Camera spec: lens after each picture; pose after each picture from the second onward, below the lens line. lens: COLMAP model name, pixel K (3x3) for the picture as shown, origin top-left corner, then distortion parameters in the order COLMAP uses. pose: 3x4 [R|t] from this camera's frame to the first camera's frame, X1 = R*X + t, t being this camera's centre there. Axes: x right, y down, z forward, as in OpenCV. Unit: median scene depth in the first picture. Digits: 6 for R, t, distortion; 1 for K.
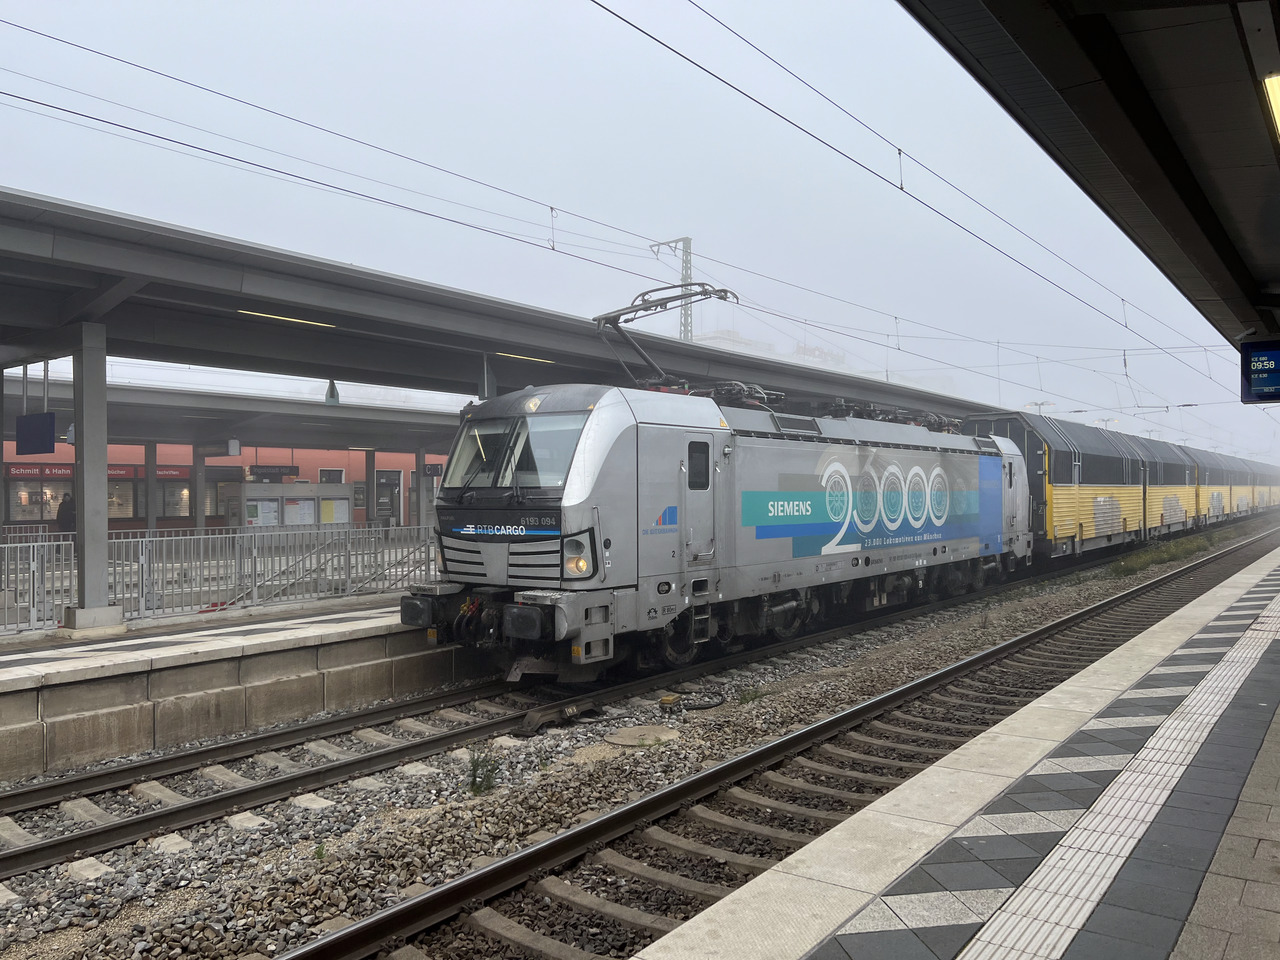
lens RADIAL K [[986.9, 0, 638.0], [0, 986.9, 456.6], [0, 0, 1]] dist [0.090617, -0.039390]
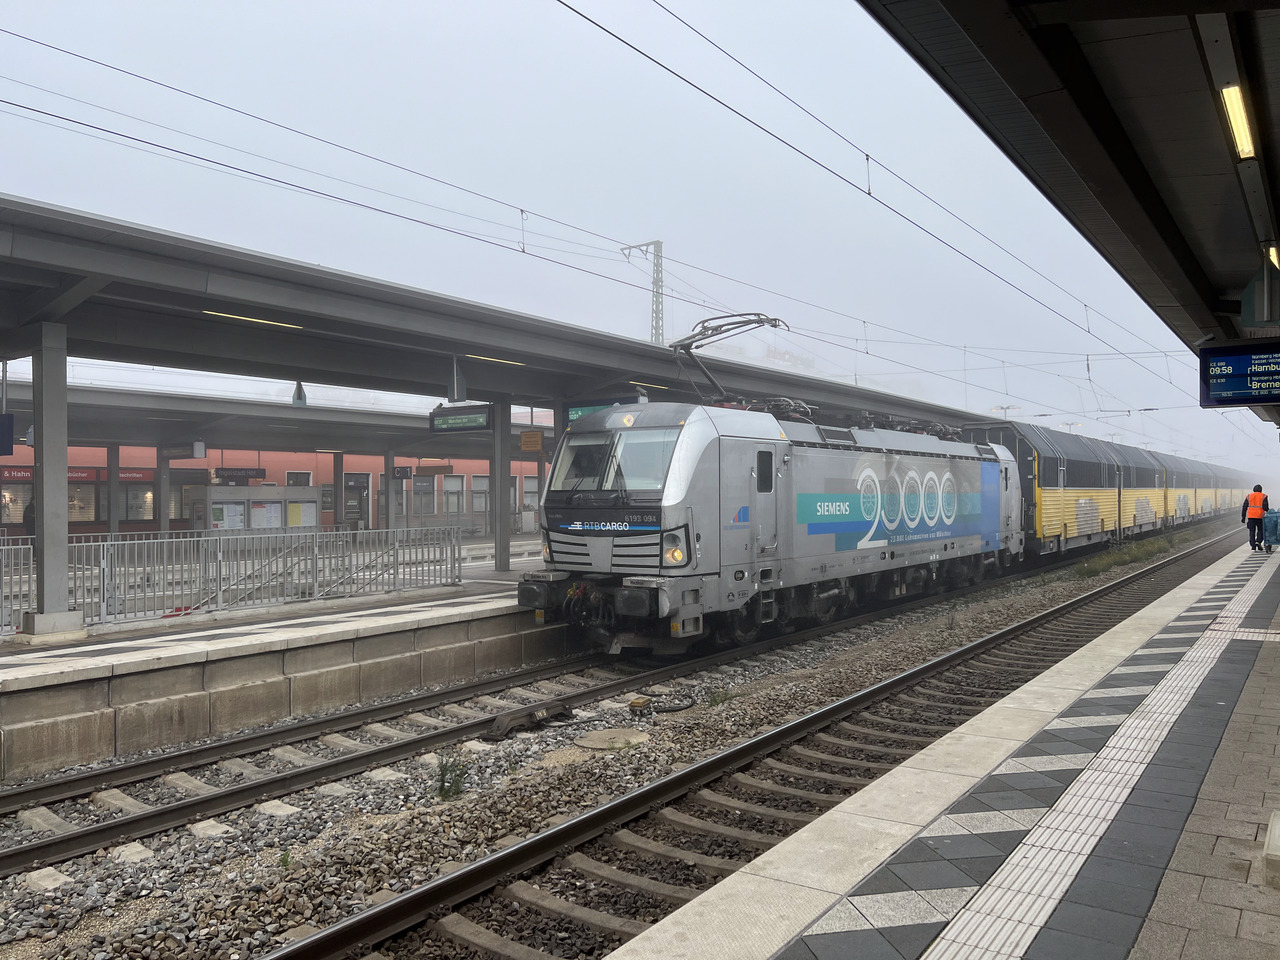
lens RADIAL K [[986.9, 0, 636.4], [0, 986.9, 457.8], [0, 0, 1]] dist [0.090617, -0.039390]
pose [[0.999595, 0.000938, 0.028448, -0.083006], [-0.000892, 0.999998, -0.001621, -0.003592], [-0.028449, 0.001595, 0.999594, -0.113270]]
